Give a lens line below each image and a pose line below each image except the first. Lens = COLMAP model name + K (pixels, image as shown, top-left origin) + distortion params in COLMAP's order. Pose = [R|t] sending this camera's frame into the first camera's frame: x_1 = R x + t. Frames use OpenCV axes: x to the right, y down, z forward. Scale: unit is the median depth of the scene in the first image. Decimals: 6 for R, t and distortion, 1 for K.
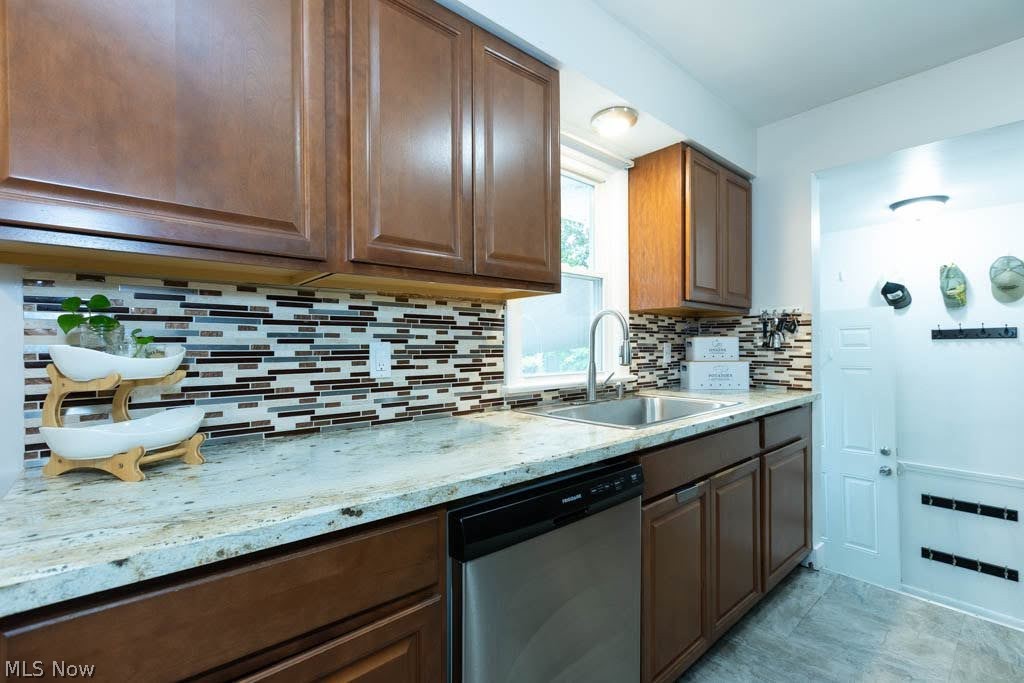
lens RADIAL K [[456.6, 0, 514.0], [0, 456.6, 345.0], [0, 0, 1]] dist [0.002970, 0.000066]
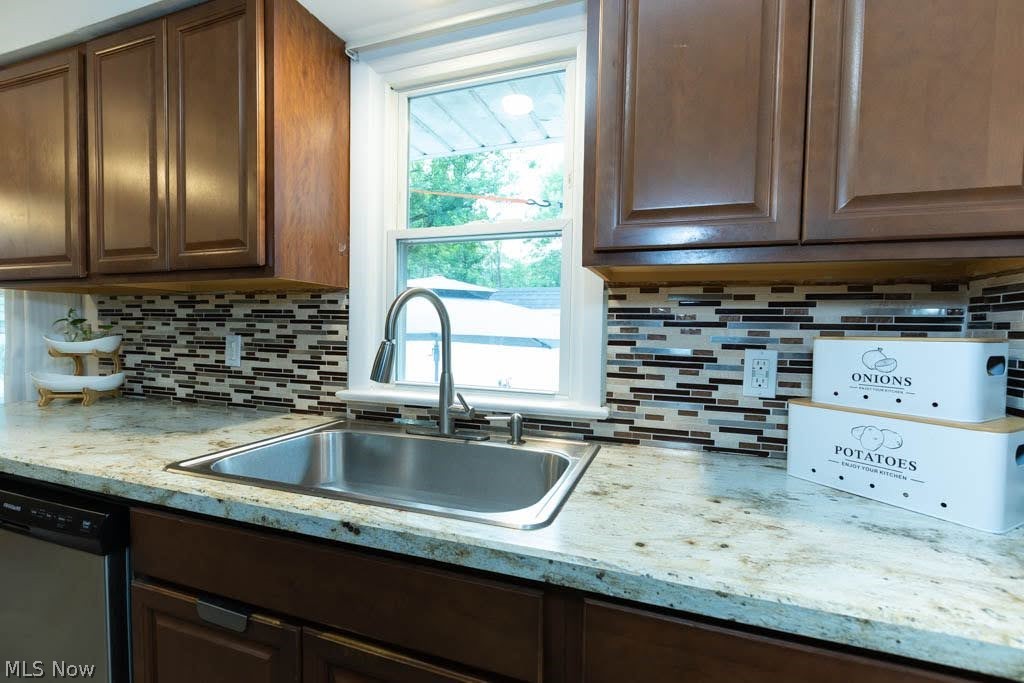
lens RADIAL K [[456.6, 0, 514.0], [0, 456.6, 345.0], [0, 0, 1]] dist [0.002970, 0.000066]
pose [[0.485323, 0.042676, -0.873293, 0.888611], [-0.016866, 0.999079, 0.039449, -0.032687], [0.874172, -0.004417, 0.485596, 0.891457]]
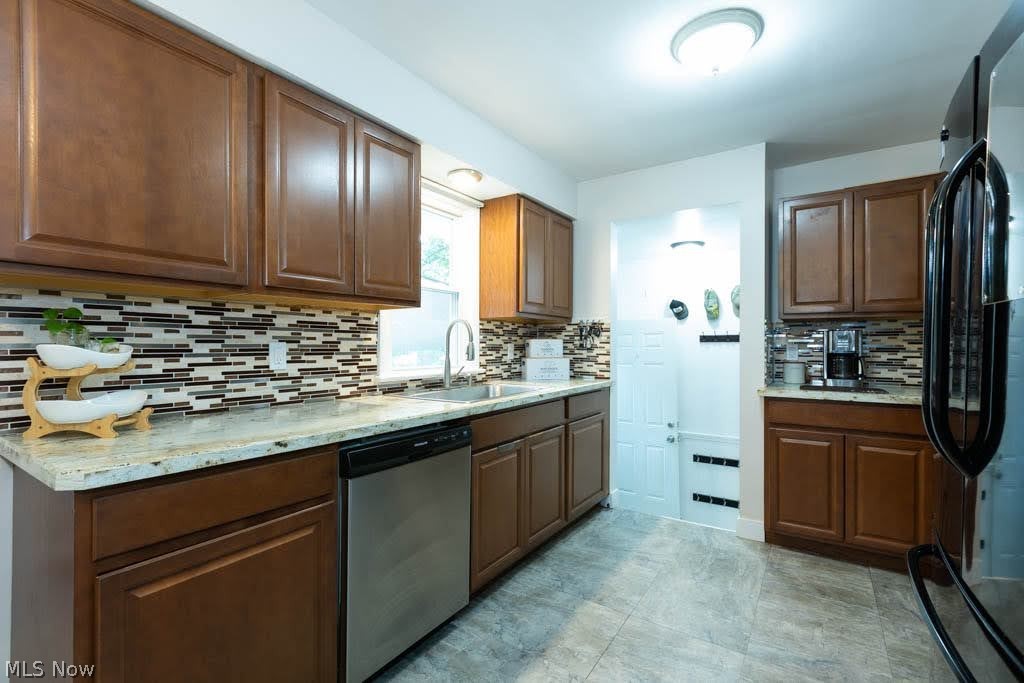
lens RADIAL K [[458.9, 0, 513.3], [0, 458.9, 344.1], [0, 0, 1]] dist [0.002867, 0.000057]
pose [[0.965934, 0.006816, 0.258698, 0.013783], [-0.006961, 0.999976, -0.000354, -0.004272], [-0.258694, -0.001459, 0.965958, -0.366970]]
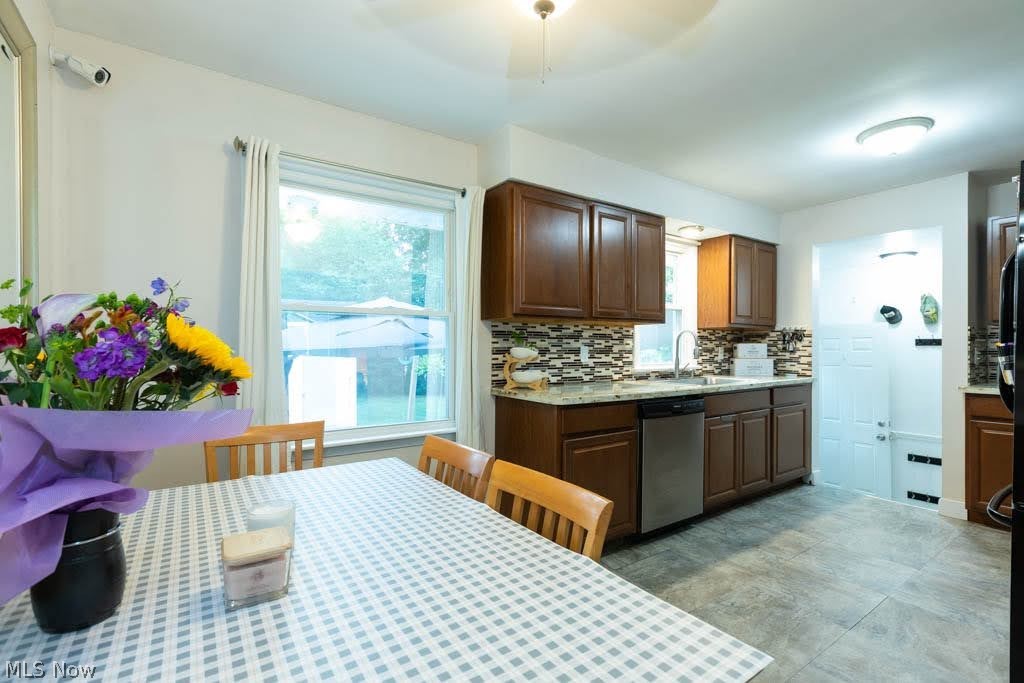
lens RADIAL K [[466.2, 0, 514.7], [0, 466.2, 344.3], [0, 0, 1]] dist [0.002740, 0.000154]
pose [[0.993504, 0.007820, -0.113525, -0.313418], [-0.008103, 0.999965, -0.002038, -0.007274], [0.113505, 0.002944, 0.993533, -1.112772]]
